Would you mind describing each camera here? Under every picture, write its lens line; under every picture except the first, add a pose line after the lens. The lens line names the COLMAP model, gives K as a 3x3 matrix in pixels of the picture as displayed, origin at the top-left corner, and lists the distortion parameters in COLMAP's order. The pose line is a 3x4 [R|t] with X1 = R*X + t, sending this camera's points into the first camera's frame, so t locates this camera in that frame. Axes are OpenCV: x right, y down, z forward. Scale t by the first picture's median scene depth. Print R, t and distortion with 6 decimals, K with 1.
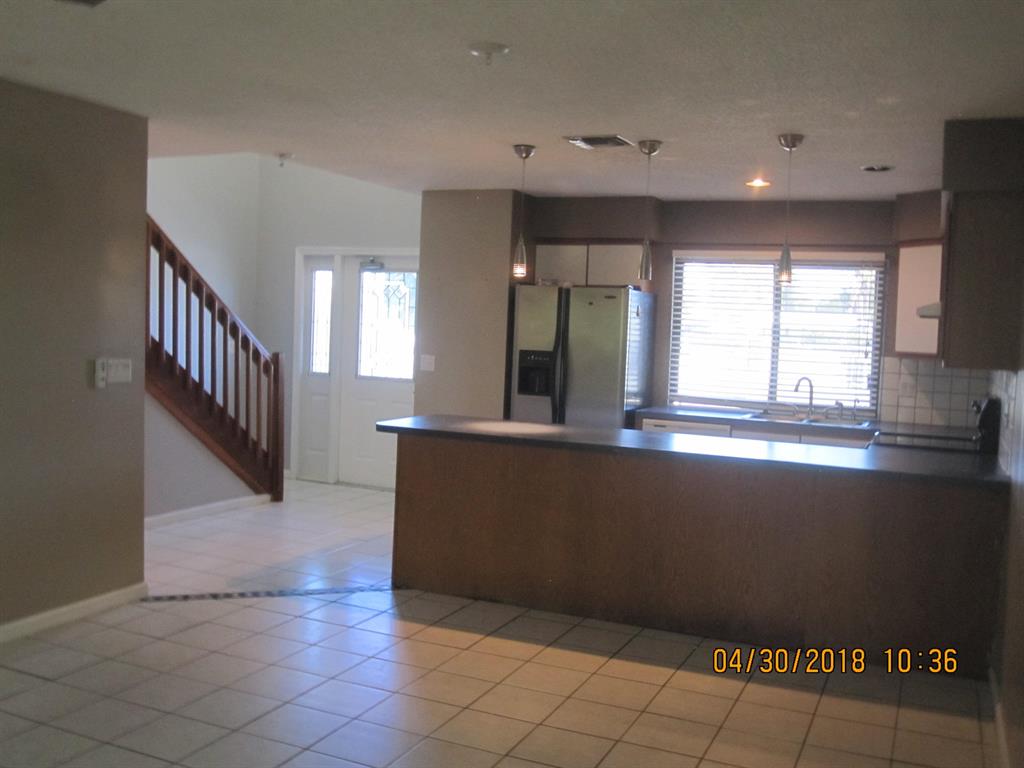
lens RADIAL K [[1001.2, 0, 506.5], [0, 1001.2, 384.3], [0, 0, 1]] dist [-0.088894, 0.000000]
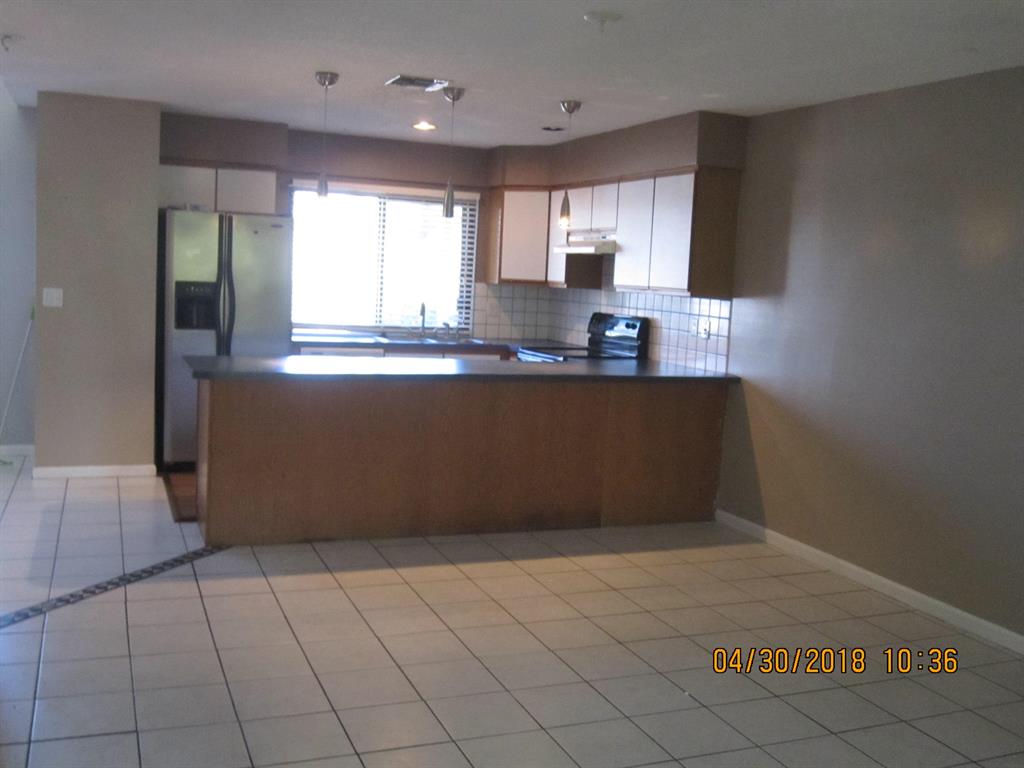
lens RADIAL K [[1001.2, 0, 506.9], [0, 1001.2, 383.1], [0, 0, 1]] dist [-0.088894, 0.000000]
pose [[0.682631, -0.084898, 0.725815, -0.459160], [0.022235, 0.995182, 0.095494, -0.021655], [-0.730425, -0.049049, 0.681229, 0.158642]]
